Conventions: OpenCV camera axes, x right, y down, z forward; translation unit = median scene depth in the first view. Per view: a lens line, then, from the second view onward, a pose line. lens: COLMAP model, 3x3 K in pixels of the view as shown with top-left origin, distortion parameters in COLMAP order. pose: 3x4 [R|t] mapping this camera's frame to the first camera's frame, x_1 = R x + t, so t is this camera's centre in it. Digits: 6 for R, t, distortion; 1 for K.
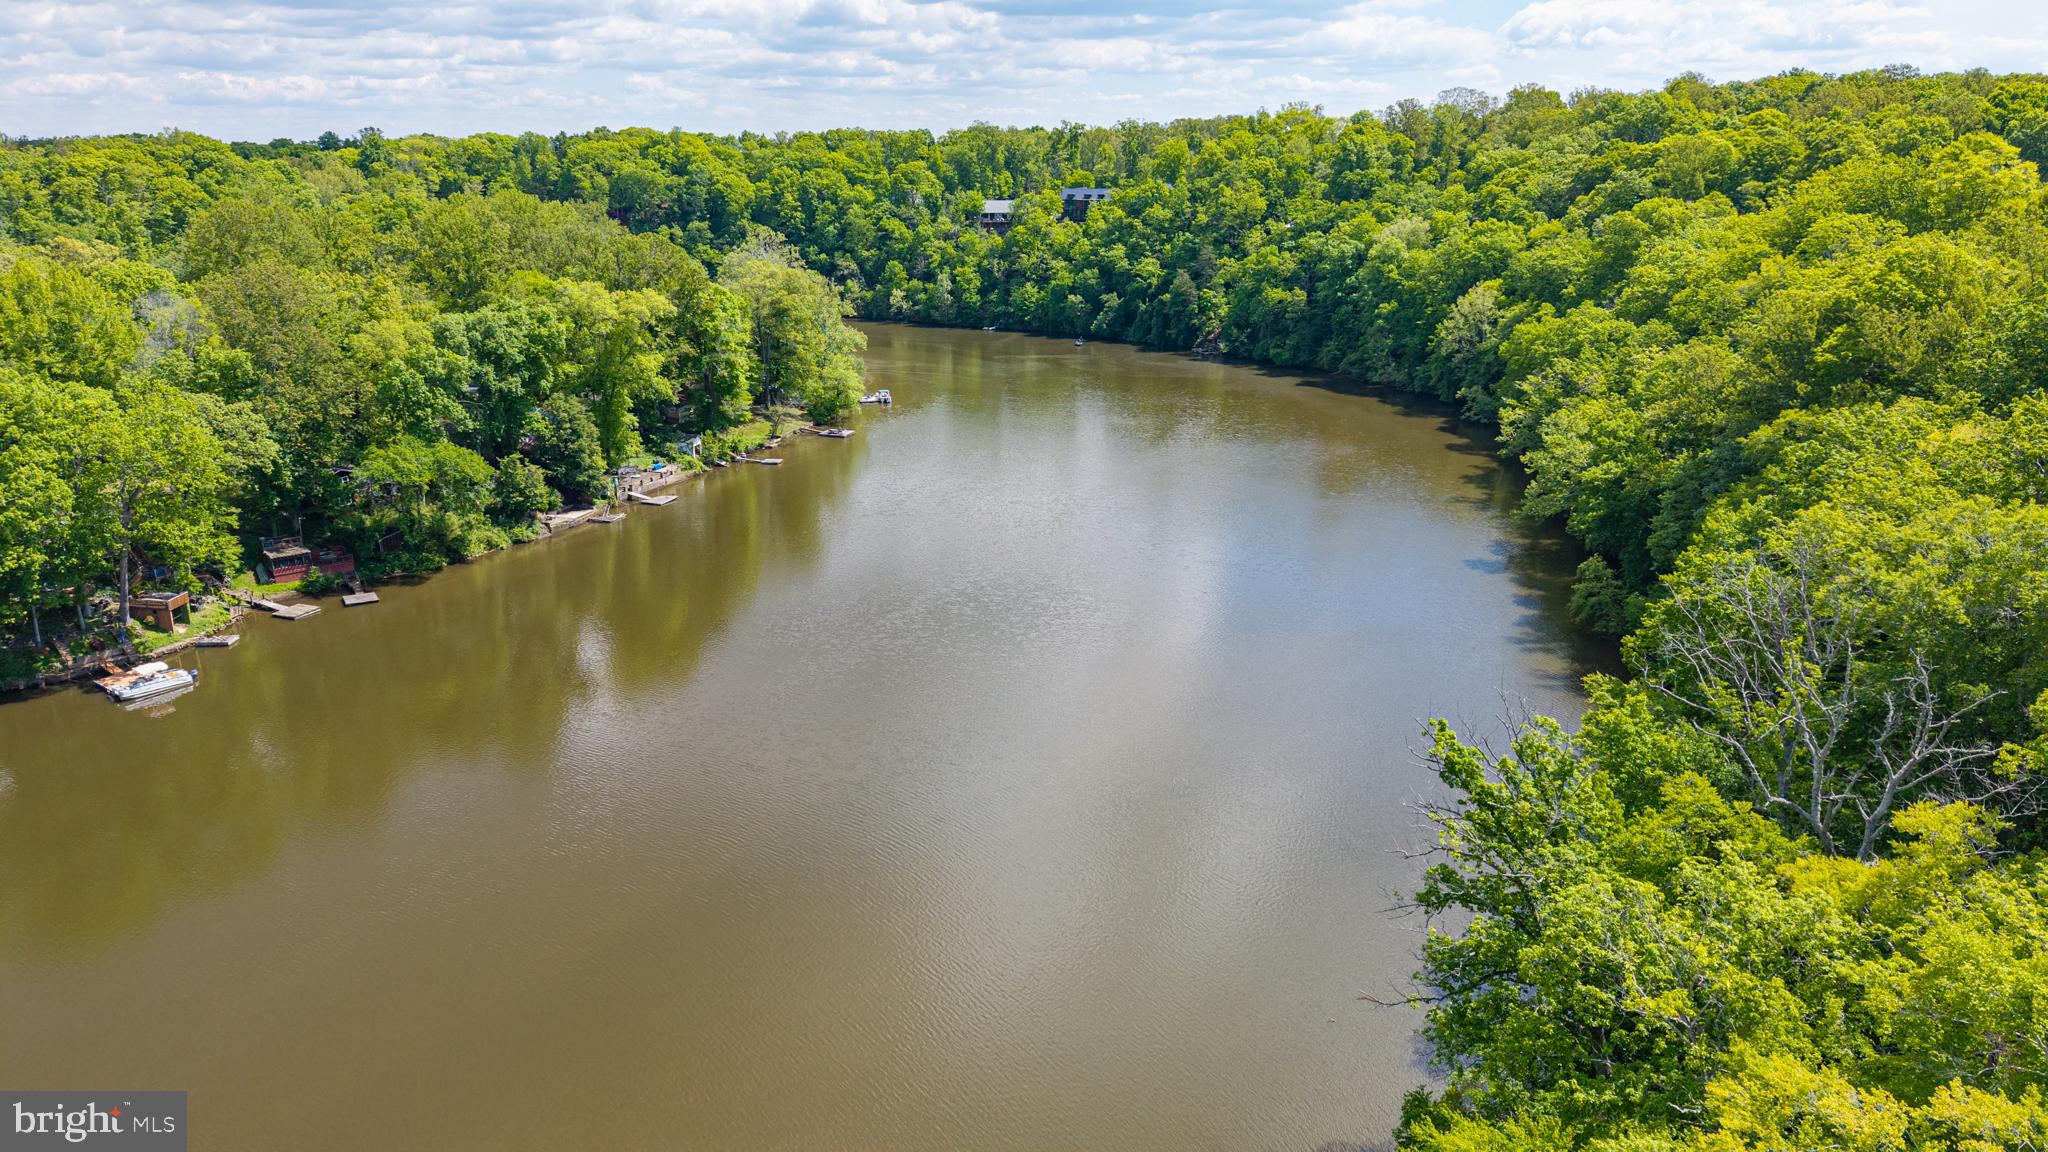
lens RADIAL K [[1435.4, 0, 1036.2], [0, 1435.4, 562.6], [0, 0, 1]] dist [0.006365, 0.001175]
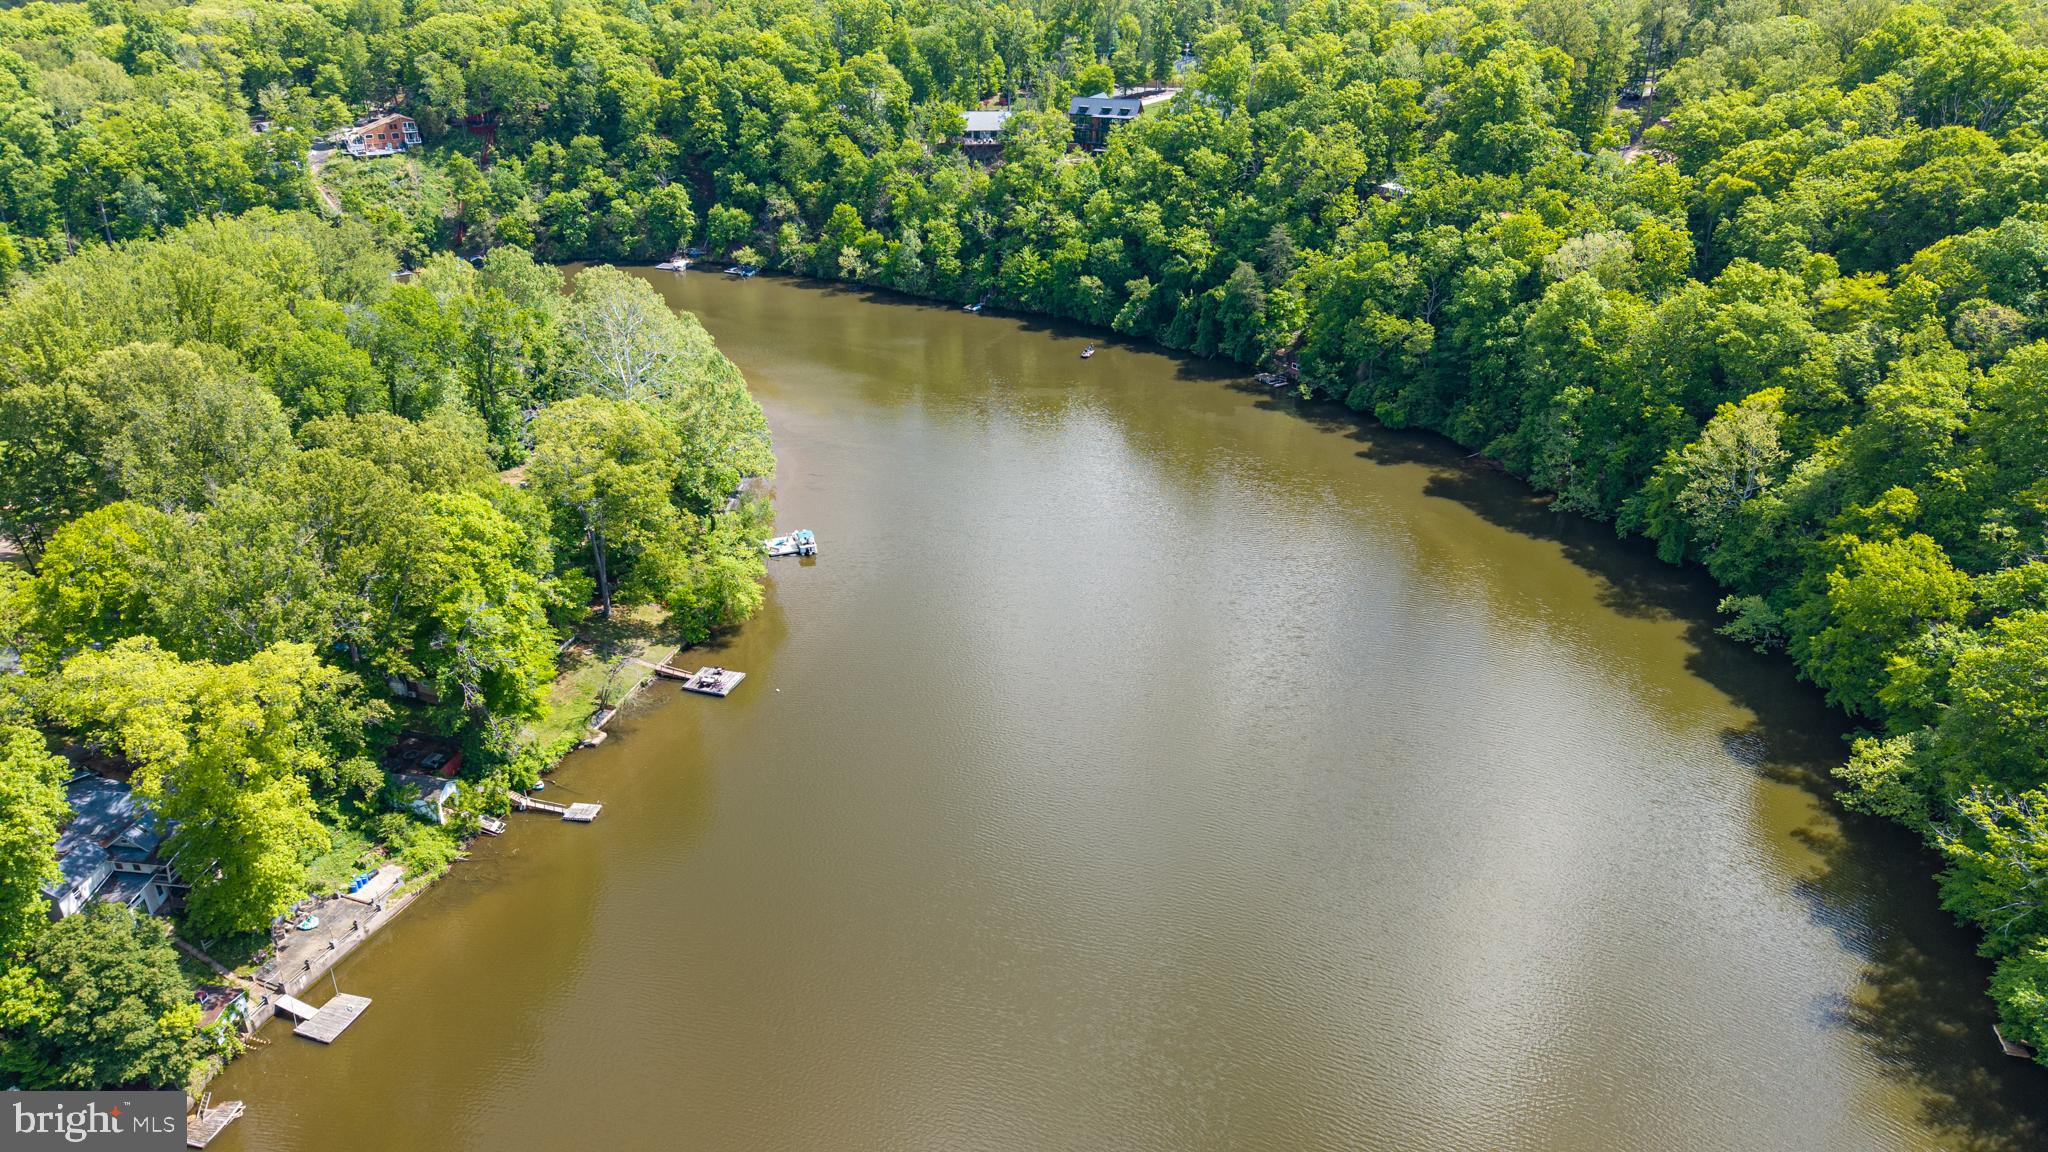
lens RADIAL K [[1451.9, 0, 1034.0], [0, 1451.9, 572.4], [0, 0, 1]] dist [0.000473, 0.005217]
pose [[0.999995, 0.002042, 0.002200, -0.002514], [-0.002350, 0.988533, 0.150988, -0.141139], [-0.001866, -0.150993, 0.988533, 0.240618]]
